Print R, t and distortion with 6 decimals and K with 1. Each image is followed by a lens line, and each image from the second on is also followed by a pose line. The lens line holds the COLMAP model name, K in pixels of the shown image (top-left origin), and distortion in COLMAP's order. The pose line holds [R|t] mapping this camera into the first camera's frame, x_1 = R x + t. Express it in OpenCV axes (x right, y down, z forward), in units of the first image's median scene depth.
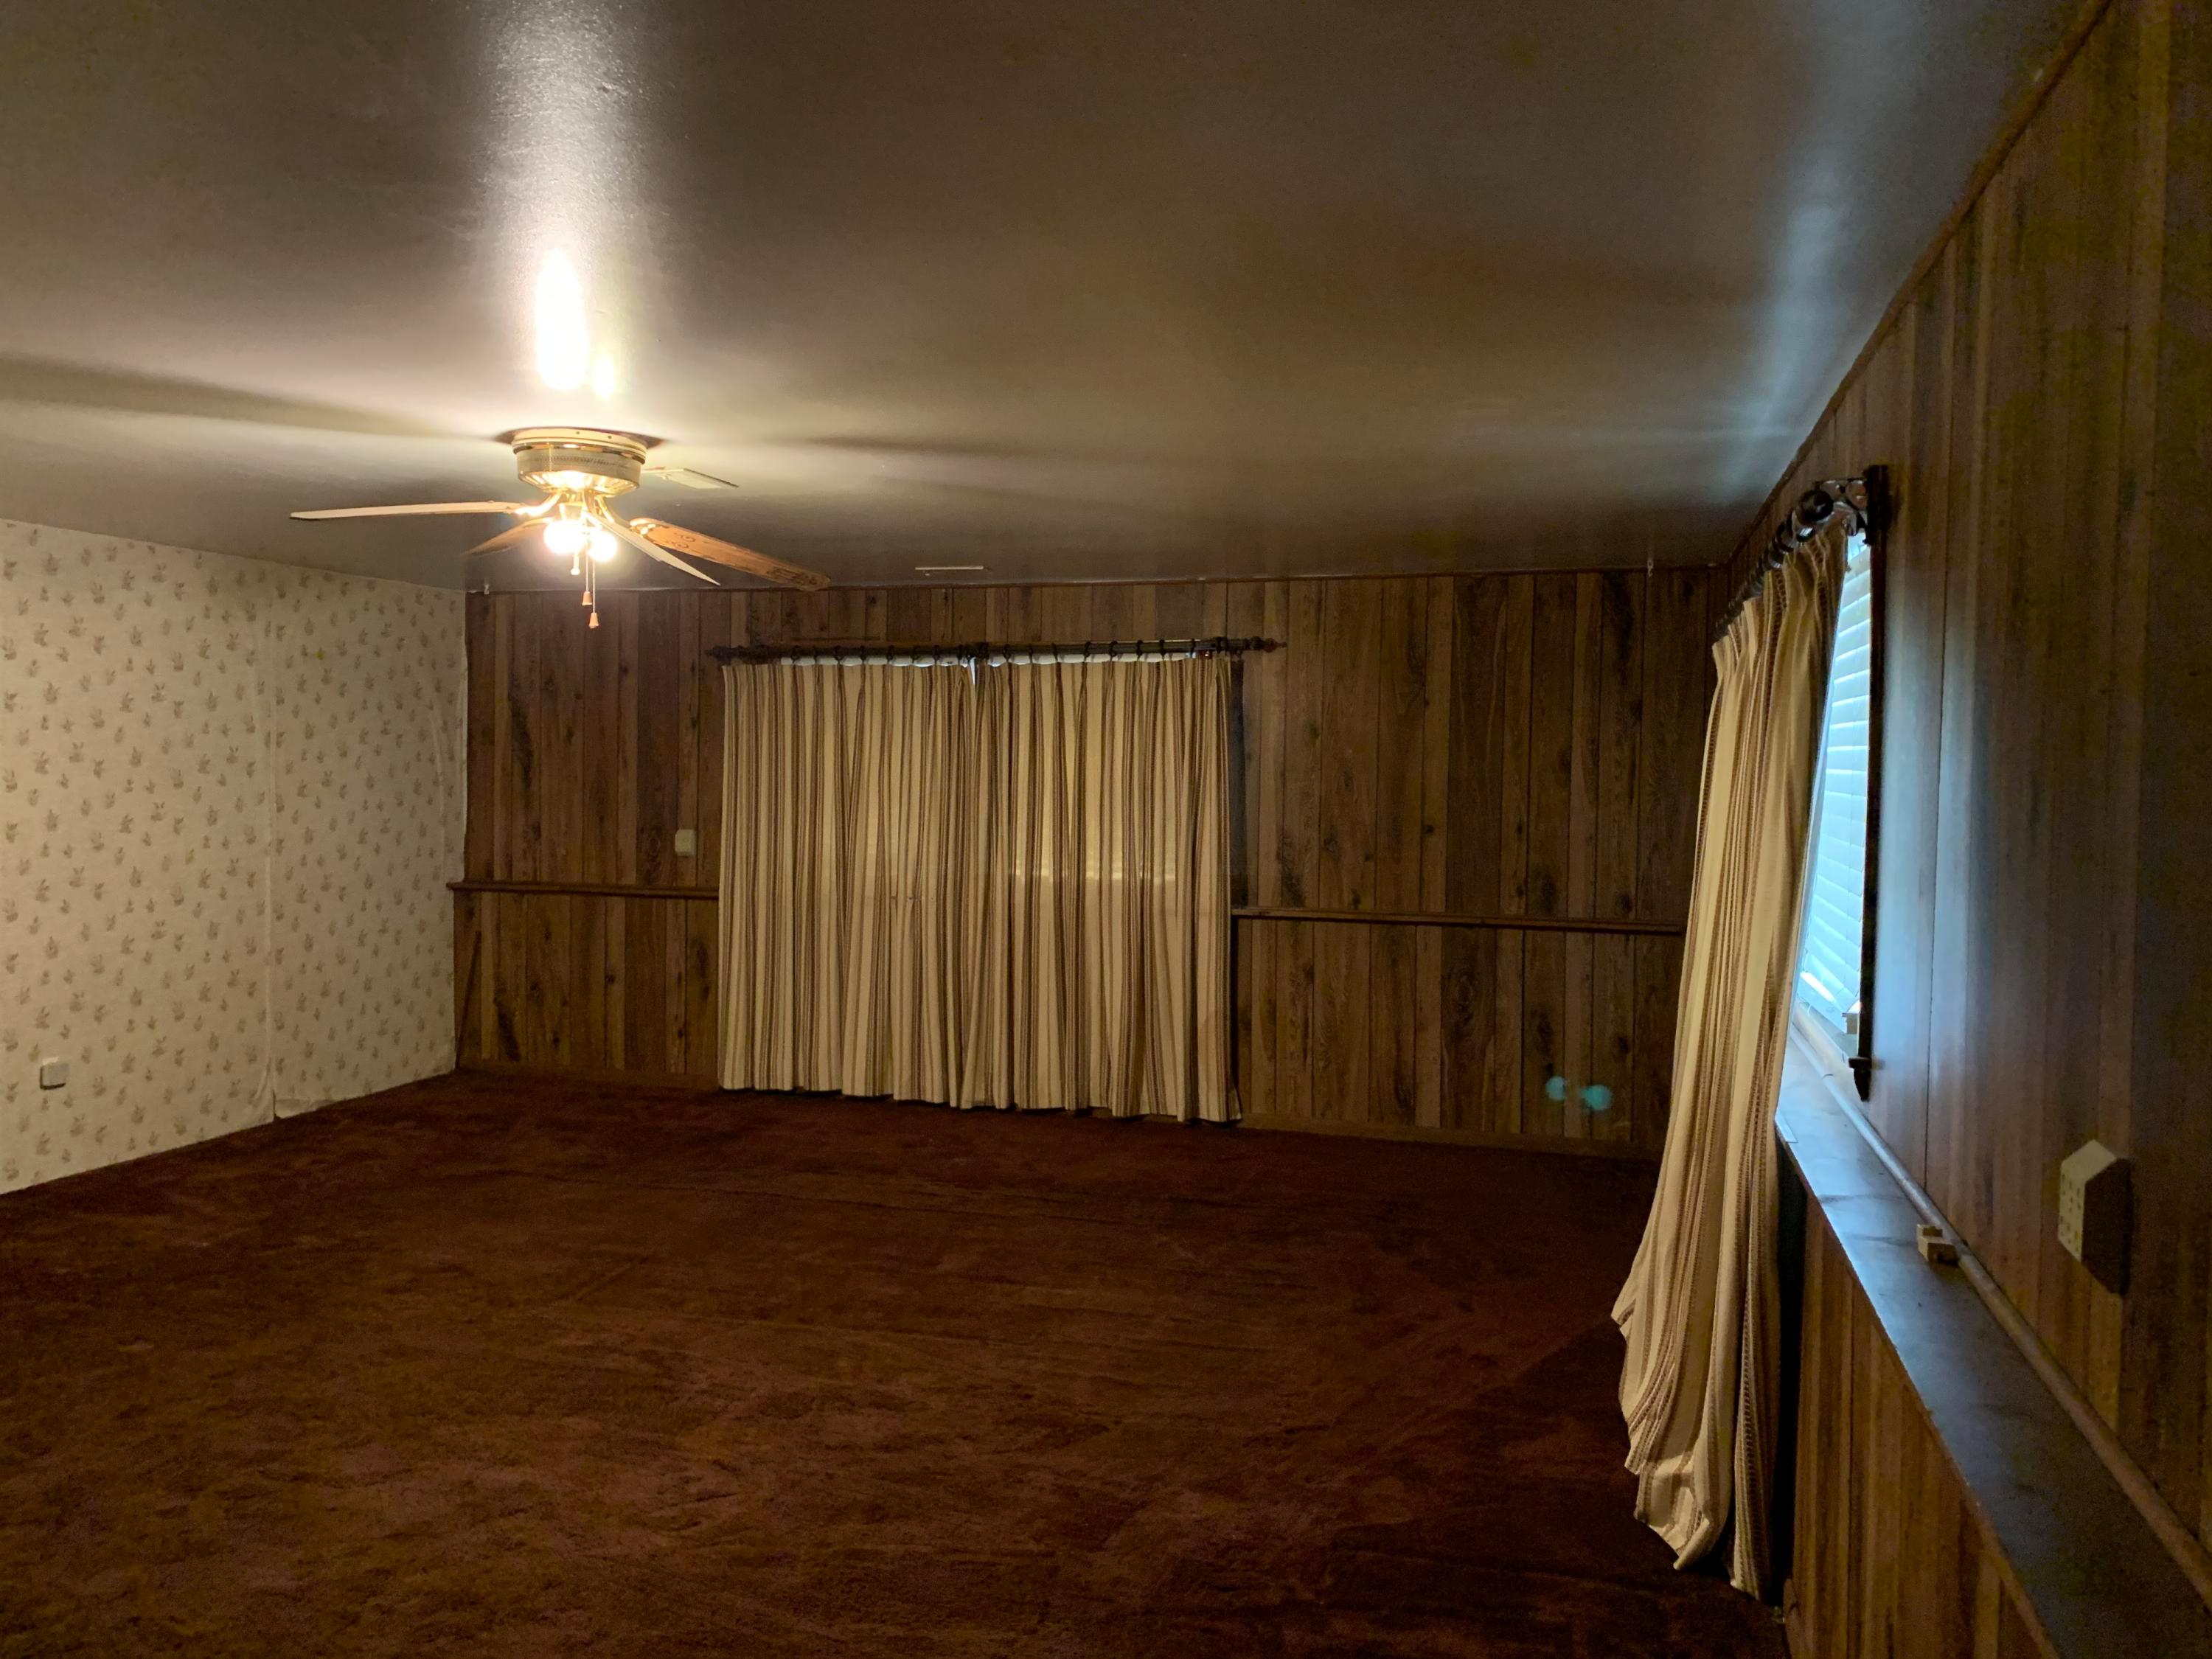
lens RADIAL K [[1655.2, 0, 1092.6], [0, 1655.2, 809.2], [0, 0, 1]] dist [0.065190, -0.100531]
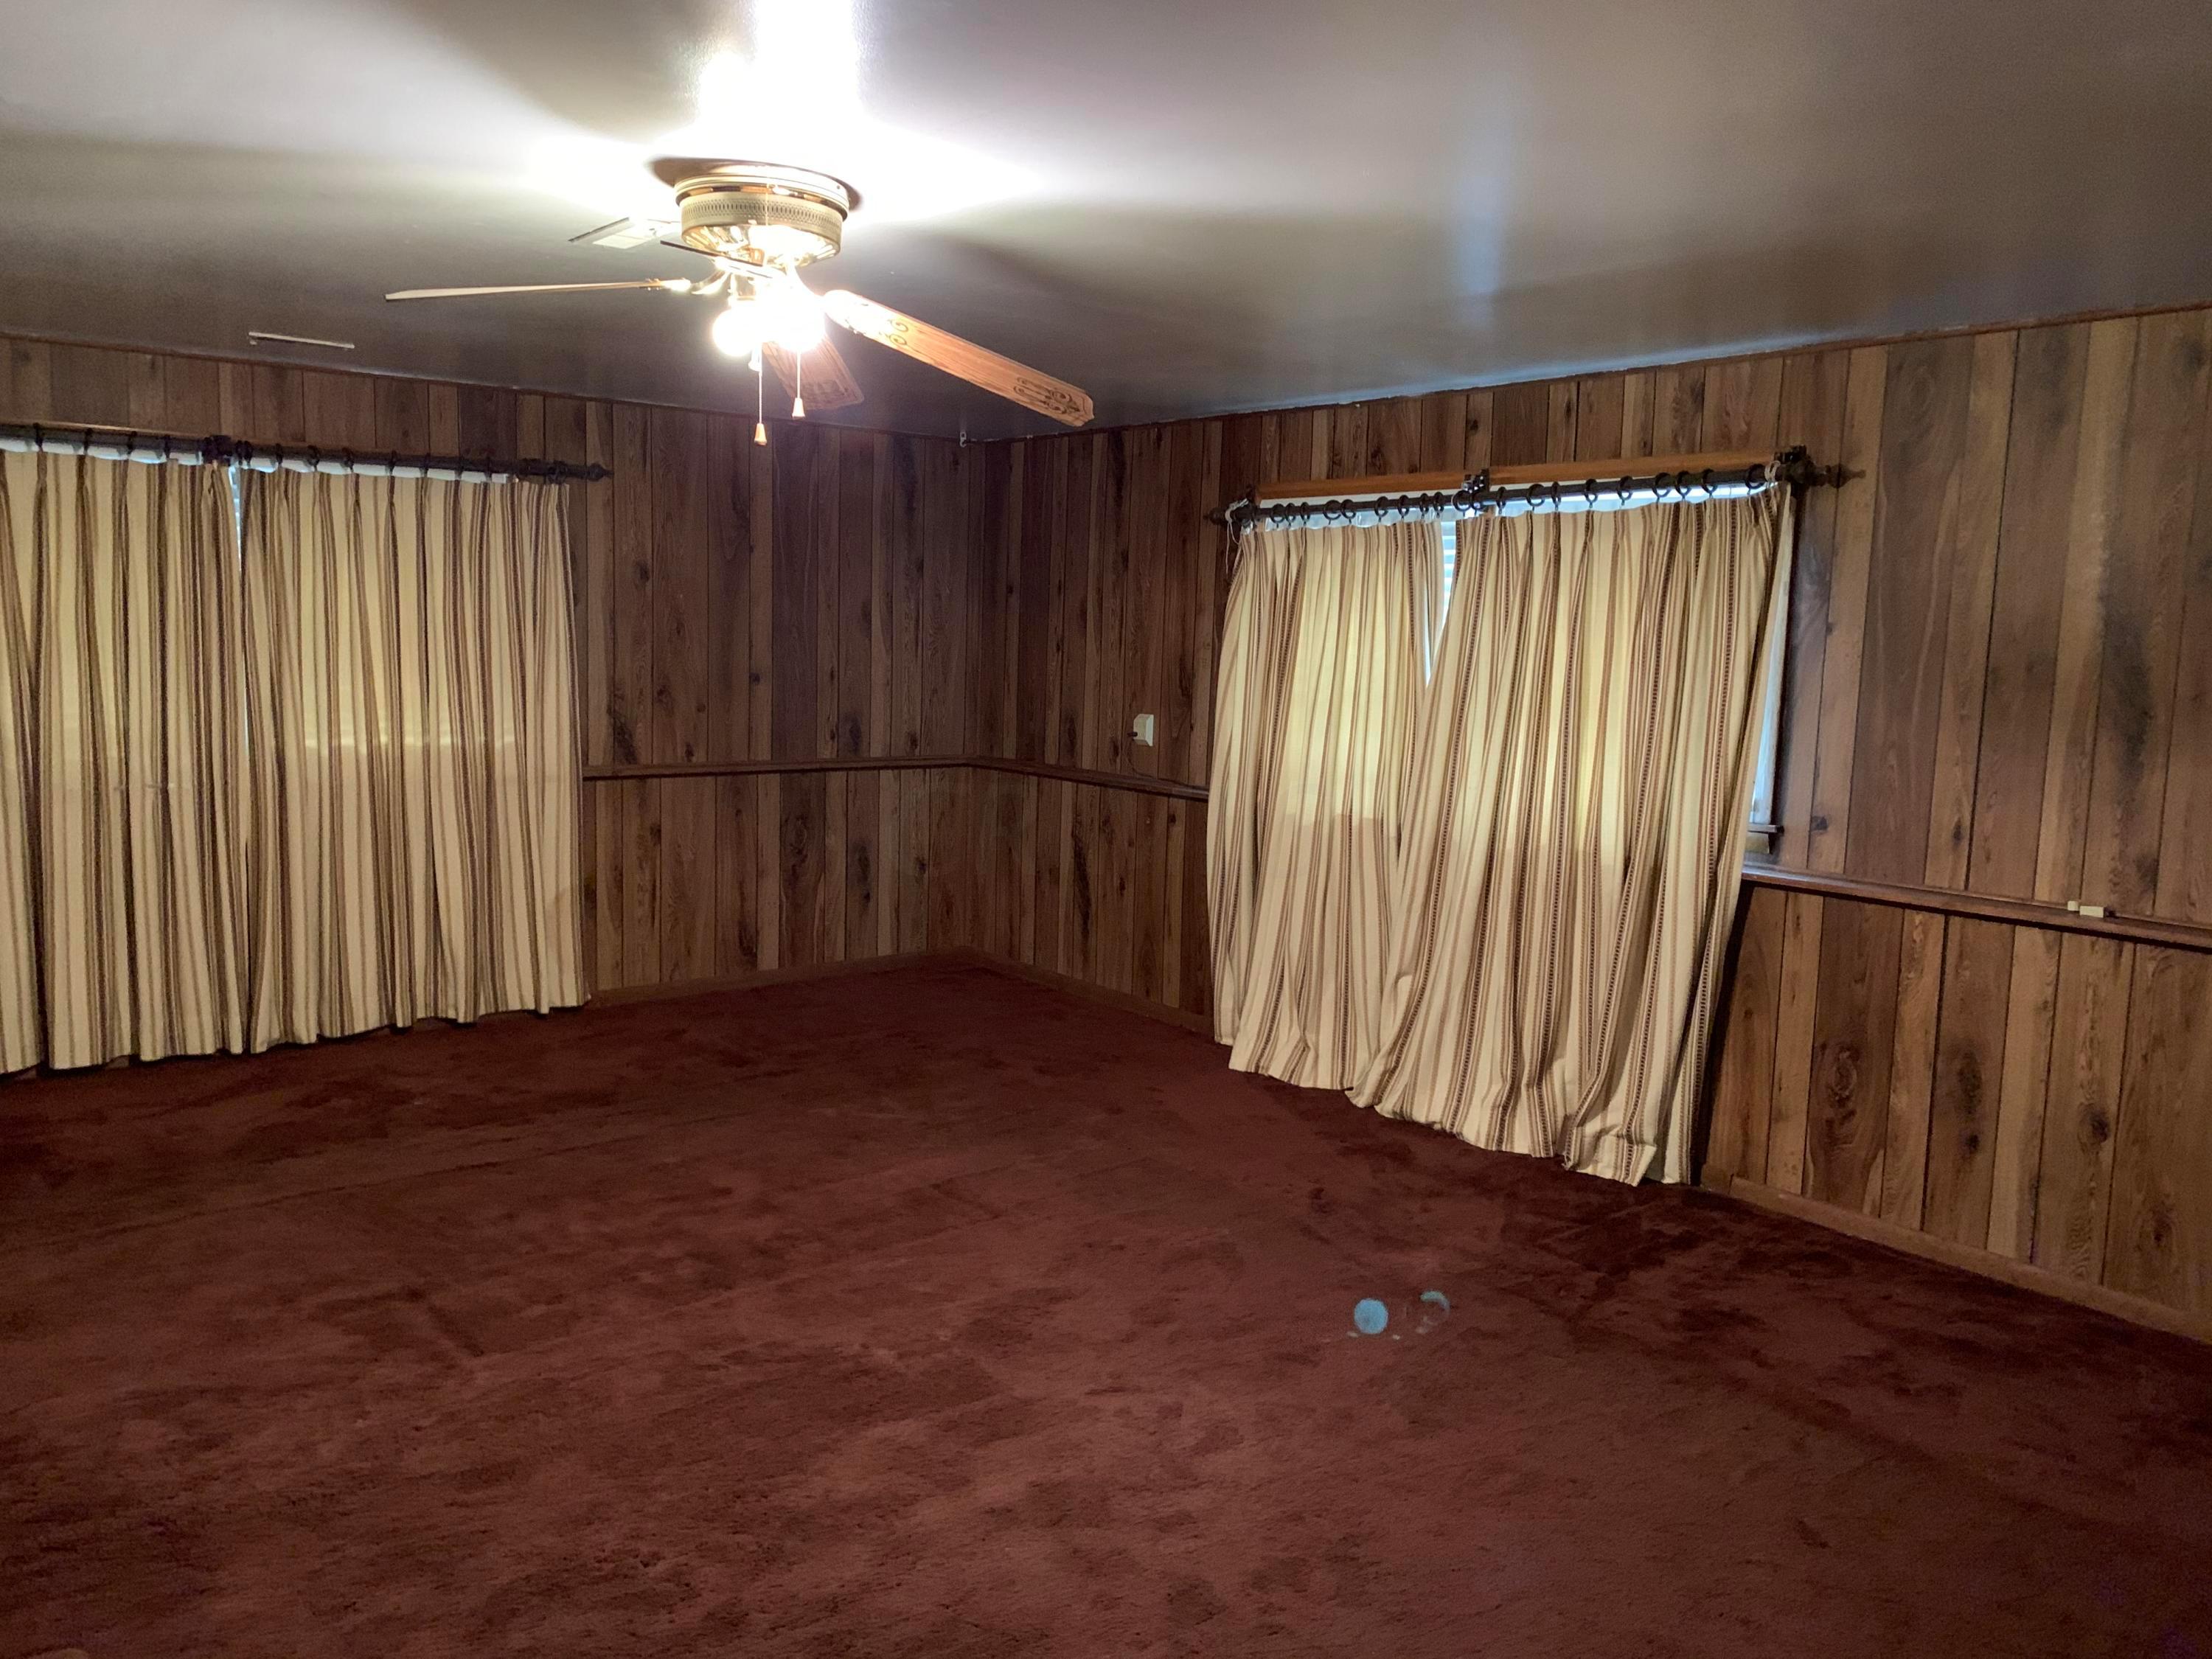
lens RADIAL K [[1655.2, 0, 1092.6], [0, 1655.2, 809.2], [0, 0, 1]] dist [0.065190, -0.100531]
pose [[0.577323, -0.085239, 0.812055, -0.500574], [-0.000426, 0.994505, 0.104693, -0.013898], [-0.816516, -0.060788, 0.574114, 0.258684]]
